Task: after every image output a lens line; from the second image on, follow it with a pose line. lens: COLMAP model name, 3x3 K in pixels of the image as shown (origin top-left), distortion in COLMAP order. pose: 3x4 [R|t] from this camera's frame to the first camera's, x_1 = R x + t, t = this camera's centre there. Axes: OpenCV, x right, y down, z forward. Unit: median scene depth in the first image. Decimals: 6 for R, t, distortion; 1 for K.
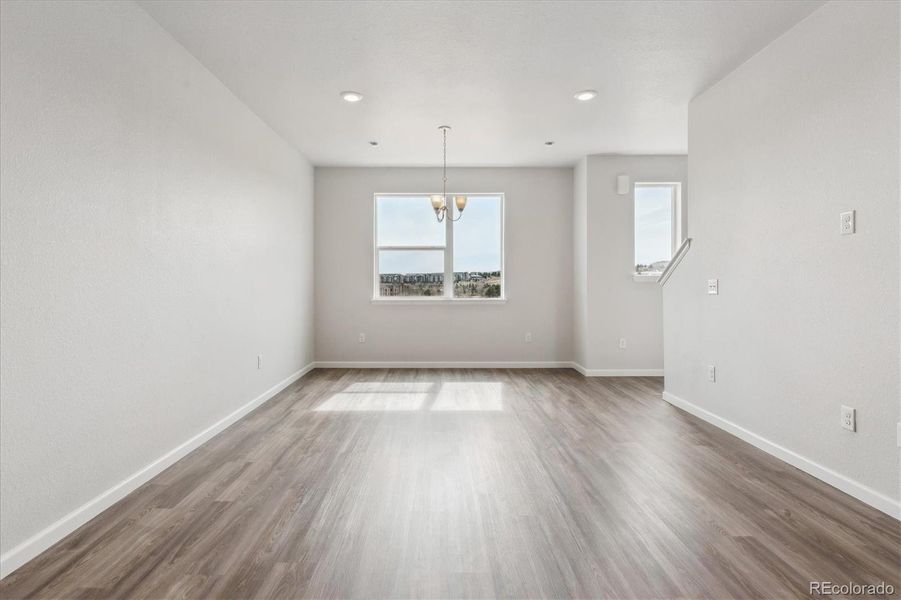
lens RADIAL K [[447.9, 0, 450.5], [0, 447.9, 300.0], [0, 0, 1]] dist [-0.003293, -0.000482]
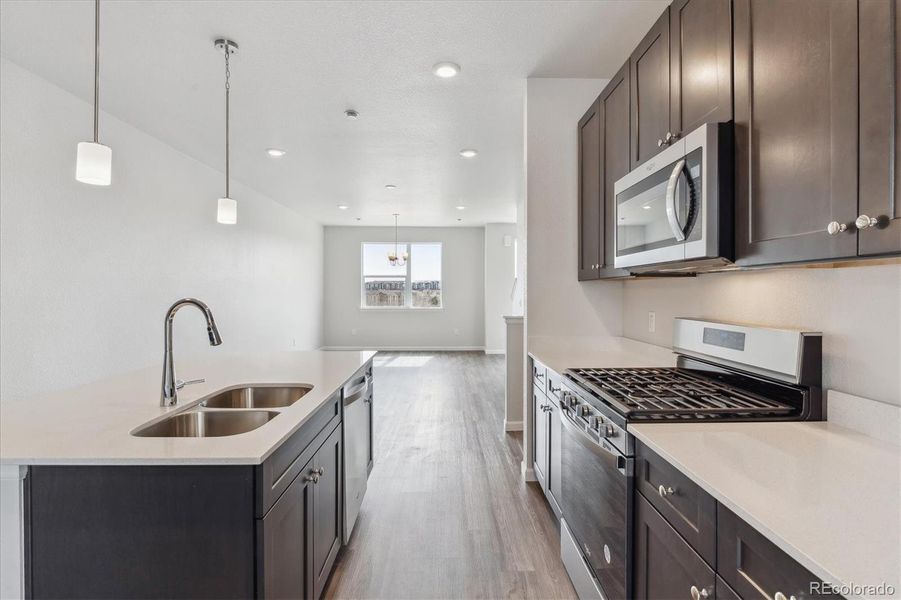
lens RADIAL K [[447.9, 0, 450.5], [0, 447.9, 300.0], [0, 0, 1]] dist [-0.003293, -0.000482]
pose [[0.999929, 0.001707, -0.011795, 0.169916], [-0.001871, 0.999902, -0.013862, -0.009257], [0.011770, 0.013883, 0.999834, -0.612799]]
